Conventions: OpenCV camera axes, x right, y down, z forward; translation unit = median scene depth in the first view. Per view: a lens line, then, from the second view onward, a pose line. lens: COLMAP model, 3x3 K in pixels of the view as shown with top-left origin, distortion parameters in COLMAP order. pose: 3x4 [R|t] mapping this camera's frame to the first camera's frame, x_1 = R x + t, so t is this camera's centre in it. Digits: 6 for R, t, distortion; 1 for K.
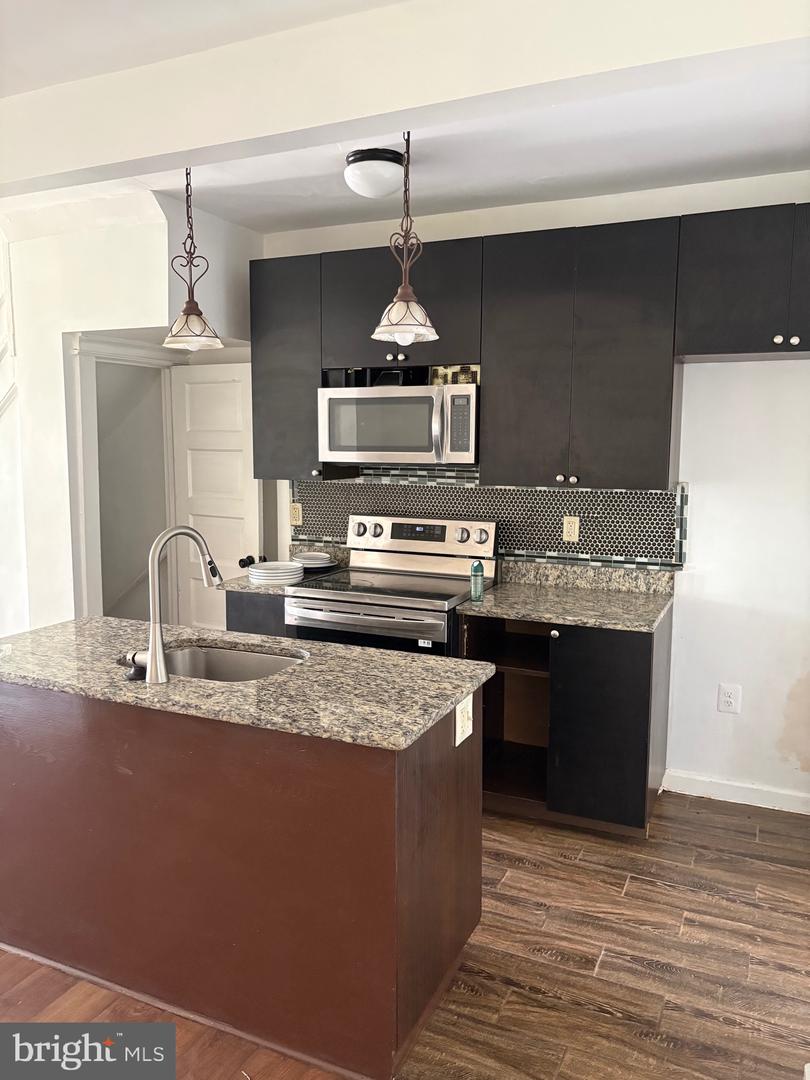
lens RADIAL K [[823.6, 0, 406.1], [0, 823.6, 540.5], [0, 0, 1]] dist [0.025608, -0.021146]
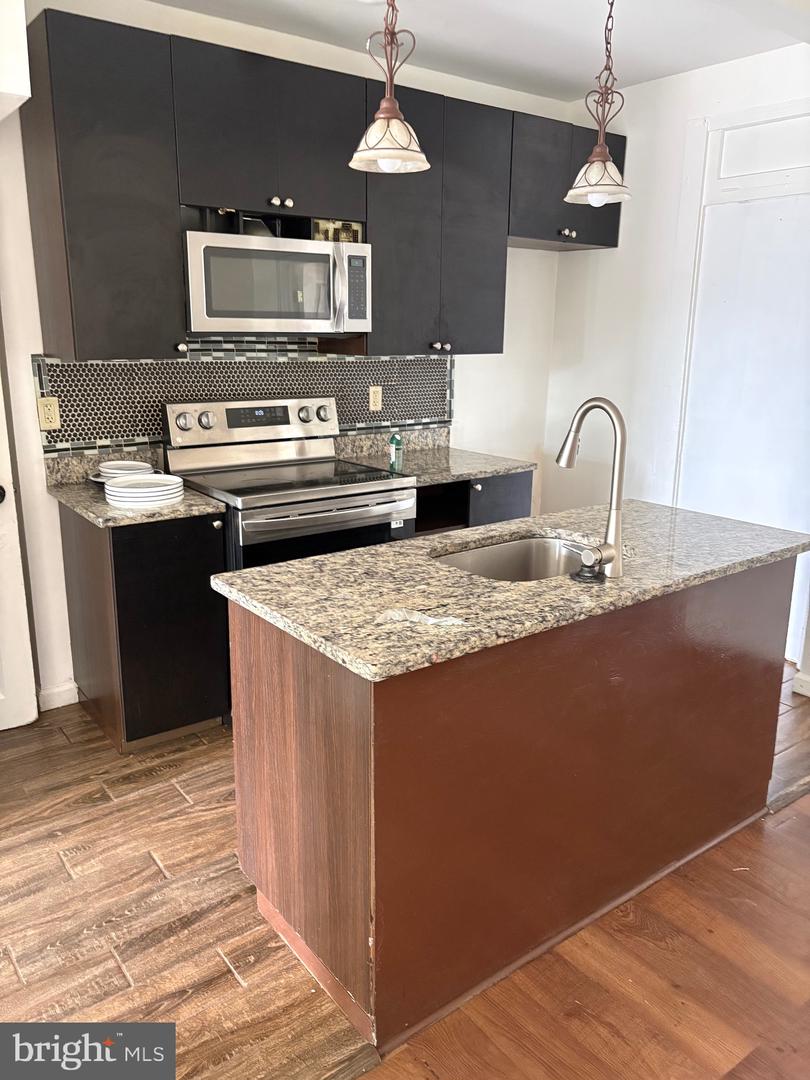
lens RADIAL K [[823.6, 0, 438.2], [0, 823.6, 534.3], [0, 0, 1]] dist [0.025608, -0.021146]
pose [[0.459143, -0.216985, 0.861455, -0.690177], [0.100819, 0.976174, 0.192146, -0.038045], [-0.882623, -0.001372, 0.470080, 0.448121]]
